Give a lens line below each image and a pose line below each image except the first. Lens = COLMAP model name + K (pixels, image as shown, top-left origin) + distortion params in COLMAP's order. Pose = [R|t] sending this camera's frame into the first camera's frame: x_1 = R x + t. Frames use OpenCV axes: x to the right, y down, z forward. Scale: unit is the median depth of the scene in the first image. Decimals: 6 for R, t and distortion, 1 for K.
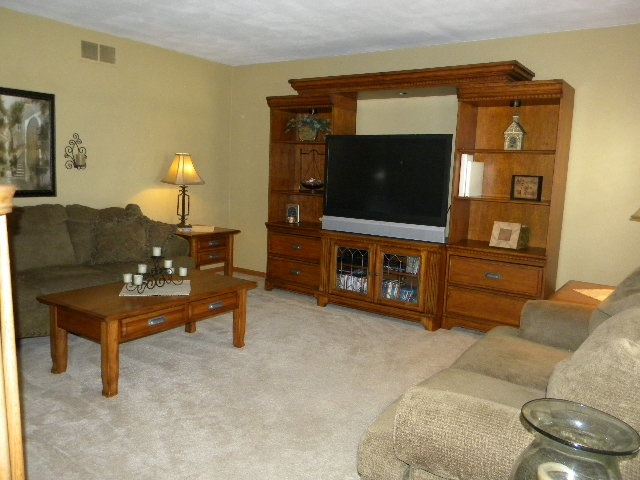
lens RADIAL K [[524.9, 0, 315.9], [0, 524.9, 234.0], [0, 0, 1]] dist [0.030341, -0.061859]
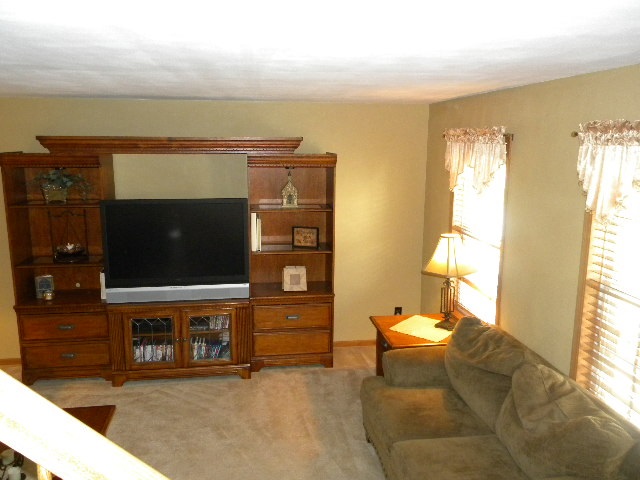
lens RADIAL K [[524.9, 0, 315.9], [0, 524.9, 234.0], [0, 0, 1]] dist [0.030341, -0.061859]
pose [[0.722424, -0.159252, 0.672862, -0.356155], [0.106975, 0.987141, 0.118781, -0.220753], [-0.683125, -0.013830, 0.730170, 0.117979]]
